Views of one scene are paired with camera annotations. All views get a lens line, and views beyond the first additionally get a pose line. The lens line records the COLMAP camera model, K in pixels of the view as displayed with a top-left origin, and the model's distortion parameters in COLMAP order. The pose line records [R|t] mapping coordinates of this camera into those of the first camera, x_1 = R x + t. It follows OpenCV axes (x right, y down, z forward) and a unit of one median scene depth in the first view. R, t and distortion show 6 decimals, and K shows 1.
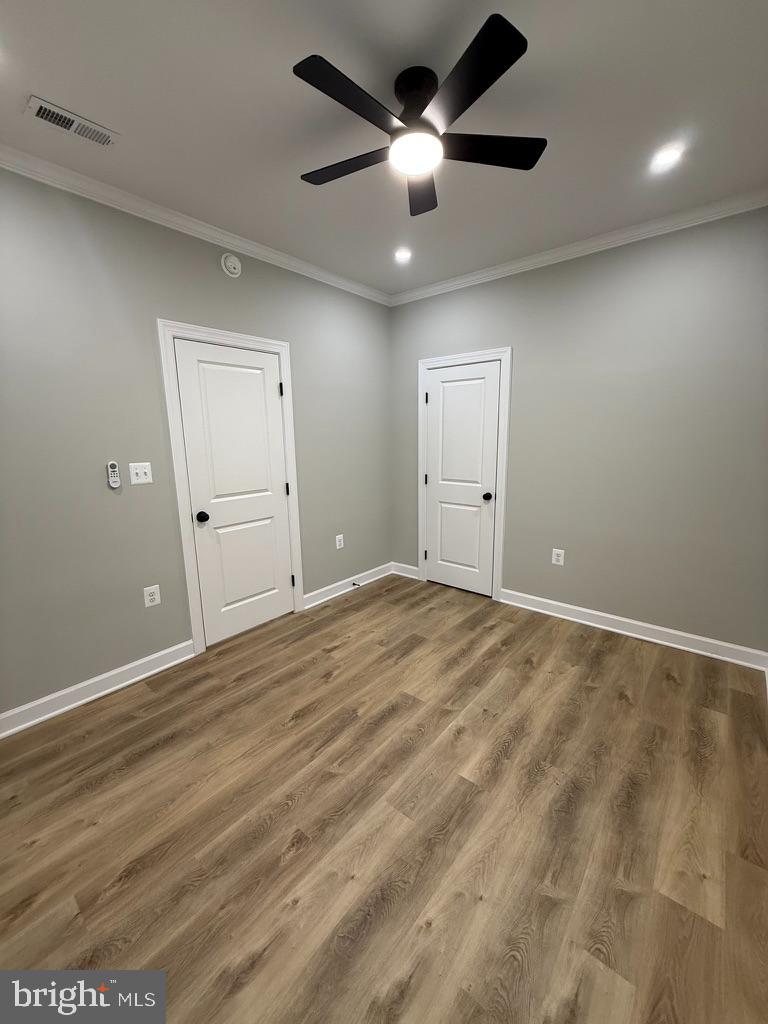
lens RADIAL K [[415.5, 0, 379.5], [0, 415.5, 512.4], [0, 0, 1]] dist [-0.000893, -0.000024]
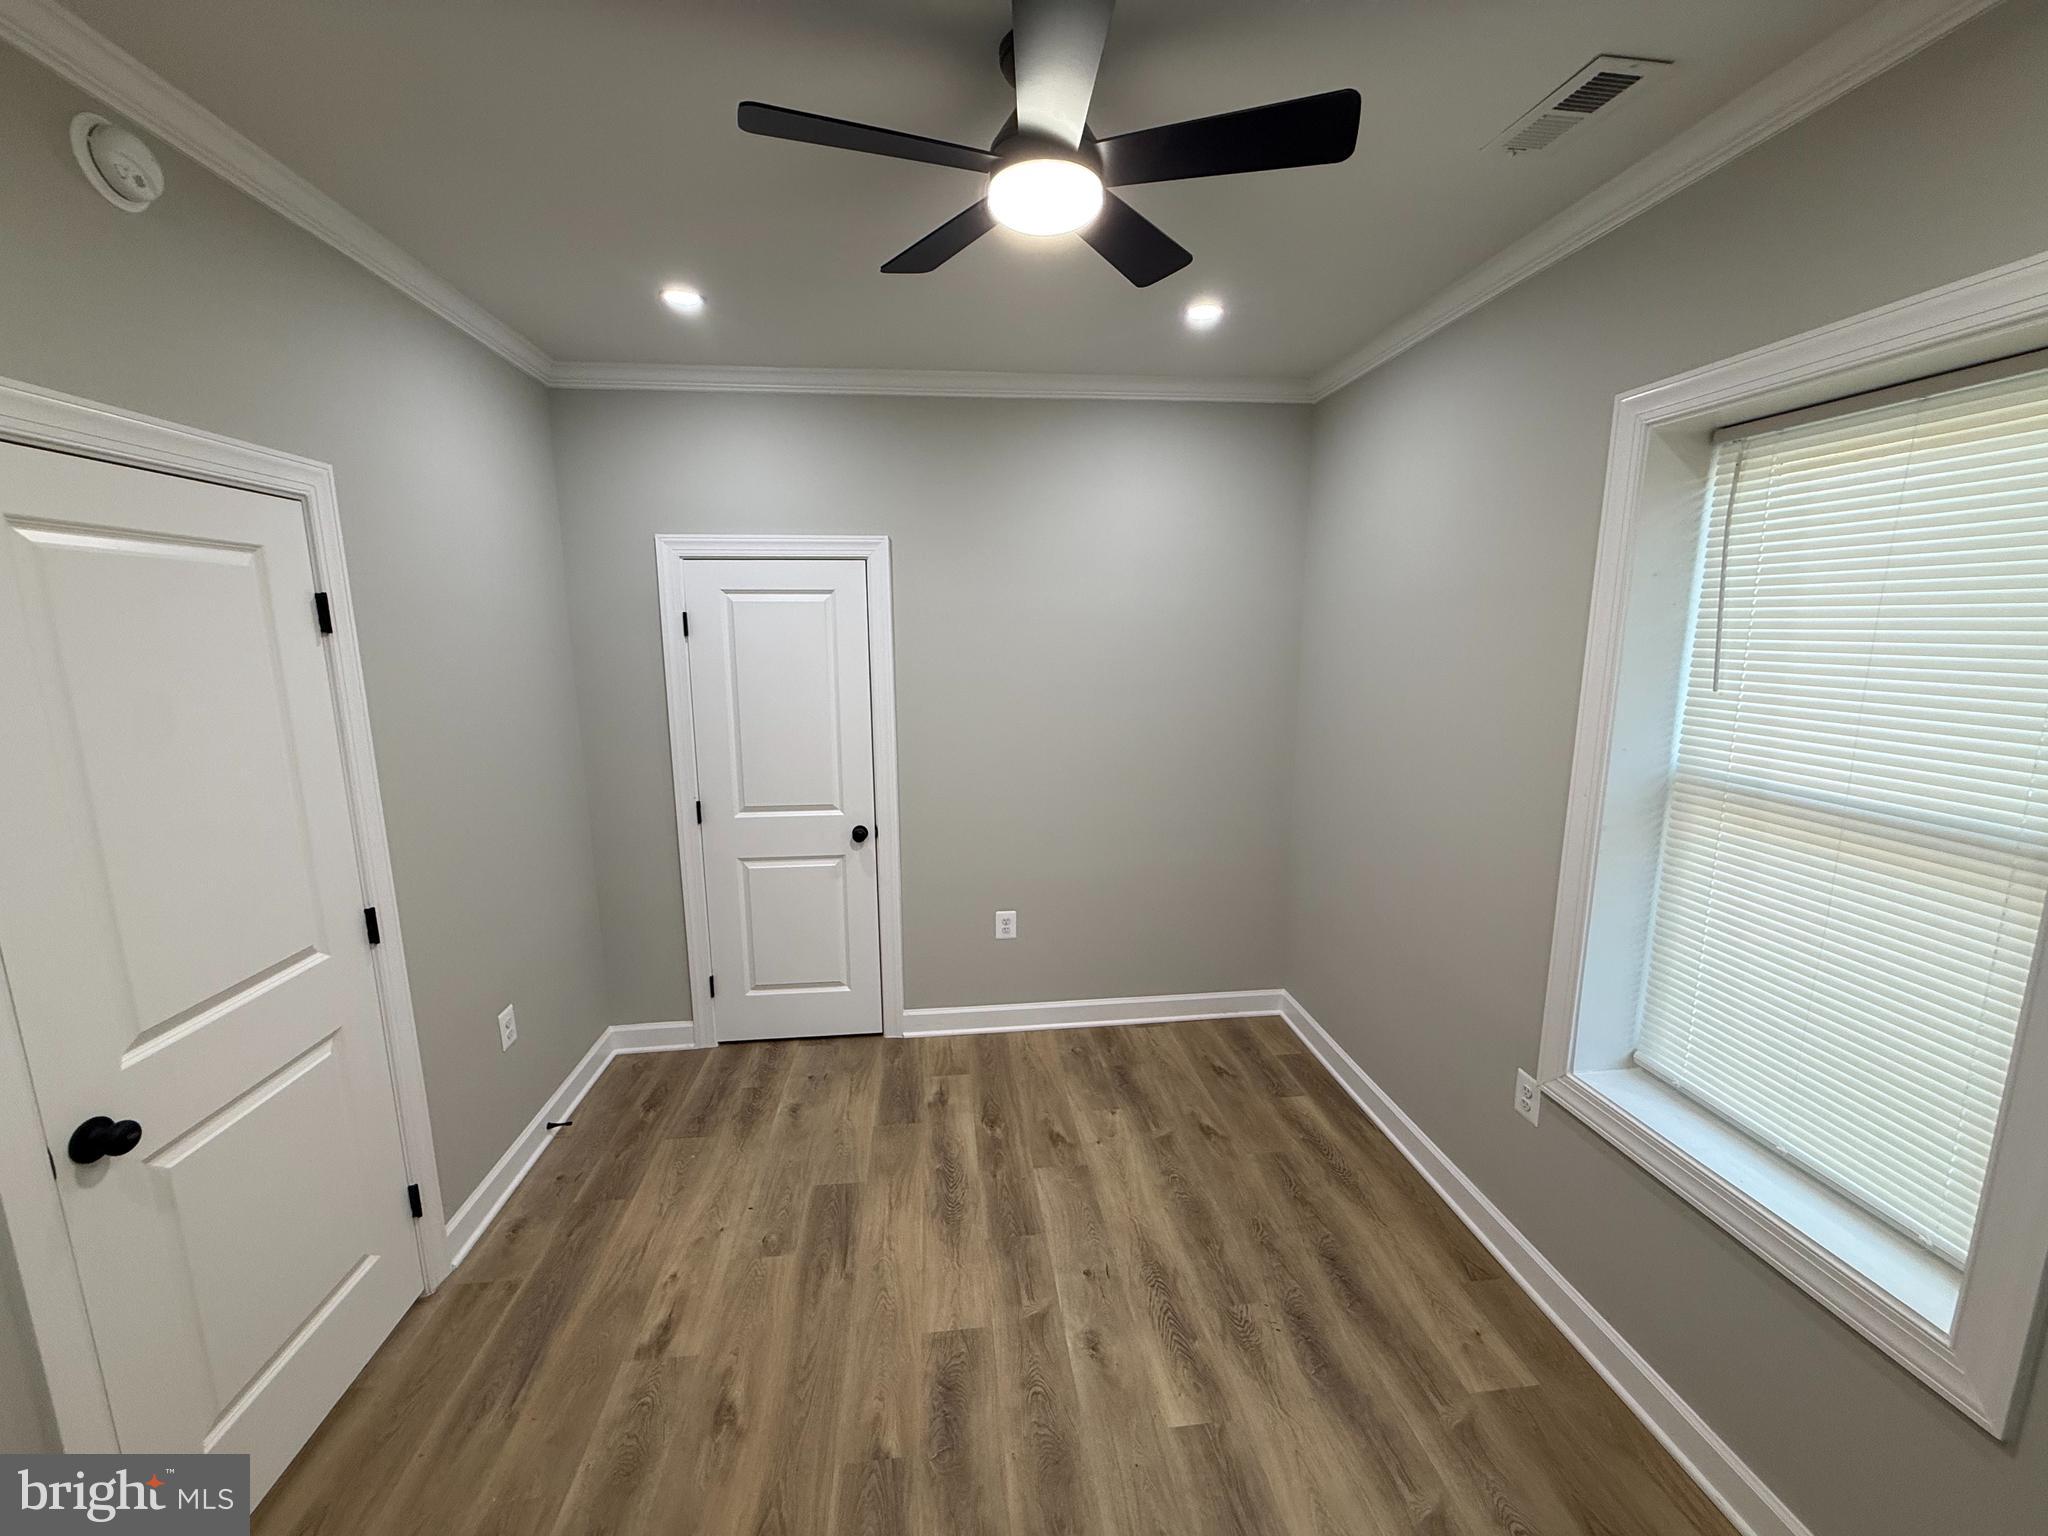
lens RADIAL K [[831.0, 0, 1025.5], [0, 831.0, 769.3], [0, 0, 1]] dist [-0.000893, -0.000024]
pose [[0.680325, -0.114625, 0.723891, -0.358129], [0.132452, 0.990660, 0.032386, -0.141333], [-0.720842, 0.073848, 0.689154, 0.226731]]
